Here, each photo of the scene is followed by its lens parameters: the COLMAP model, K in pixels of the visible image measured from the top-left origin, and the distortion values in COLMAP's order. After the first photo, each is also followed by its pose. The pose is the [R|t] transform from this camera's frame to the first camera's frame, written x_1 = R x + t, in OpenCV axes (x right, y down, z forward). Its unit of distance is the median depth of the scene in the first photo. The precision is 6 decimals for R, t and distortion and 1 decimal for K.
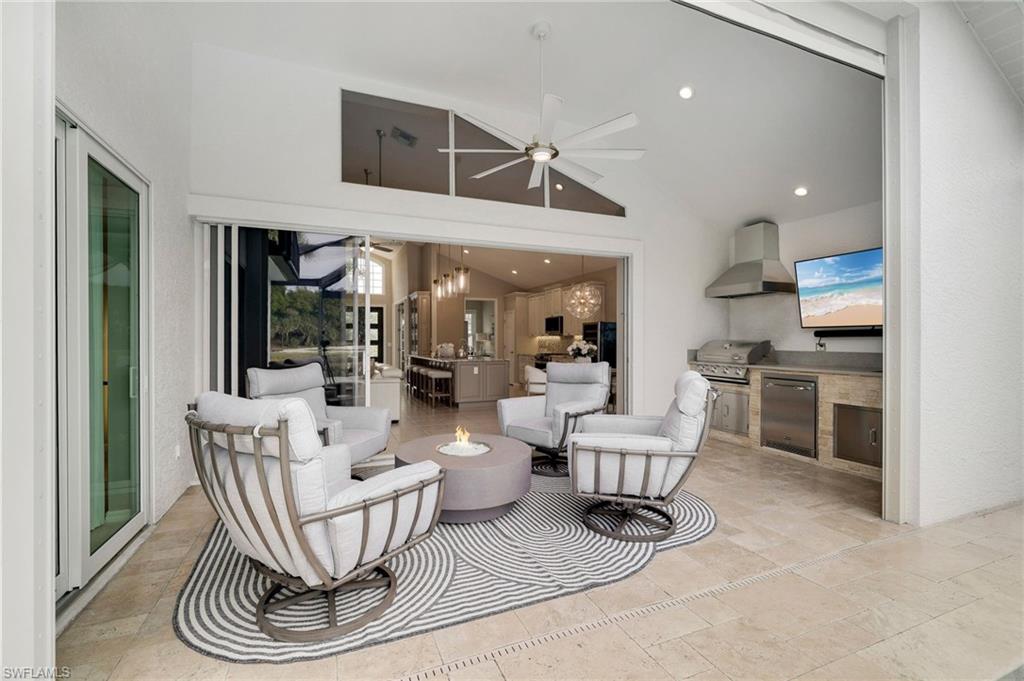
lens RADIAL K [[477.9, 0, 510.4], [0, 477.9, 342.2], [0, 0, 1]] dist [-0.007208, -0.000229]
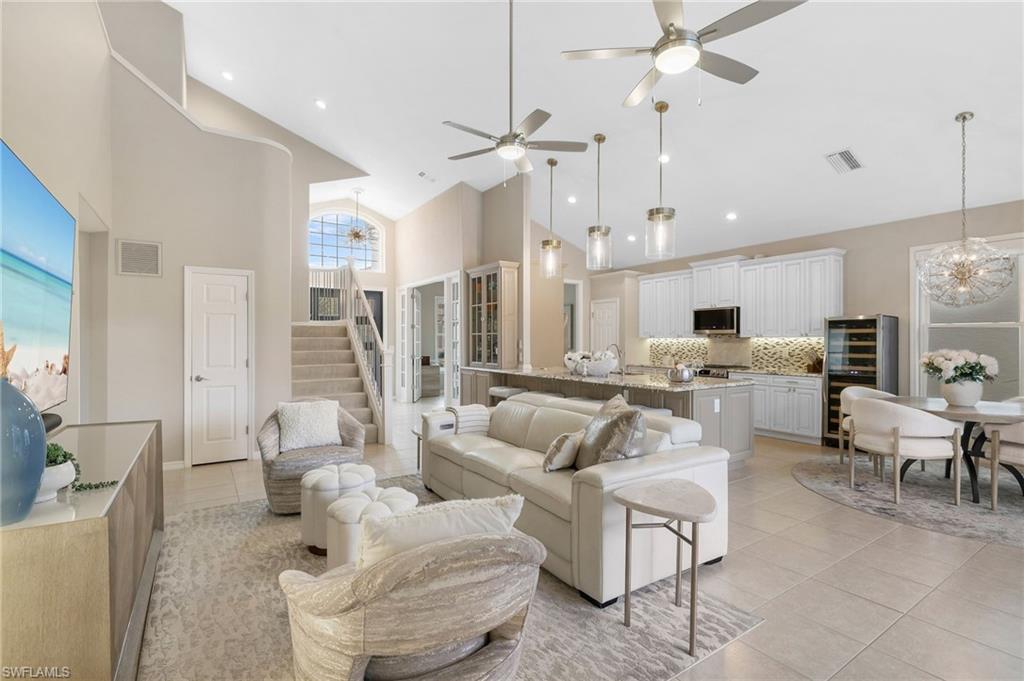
lens RADIAL K [[477.9, 0, 504.1], [0, 477.9, 344.5], [0, 0, 1]] dist [-0.007208, -0.000229]
pose [[0.983686, 0.001797, 0.179885, -0.626006], [-0.003650, 0.999944, 0.009971, -0.017120], [-0.179857, -0.010465, 0.983637, 0.869135]]
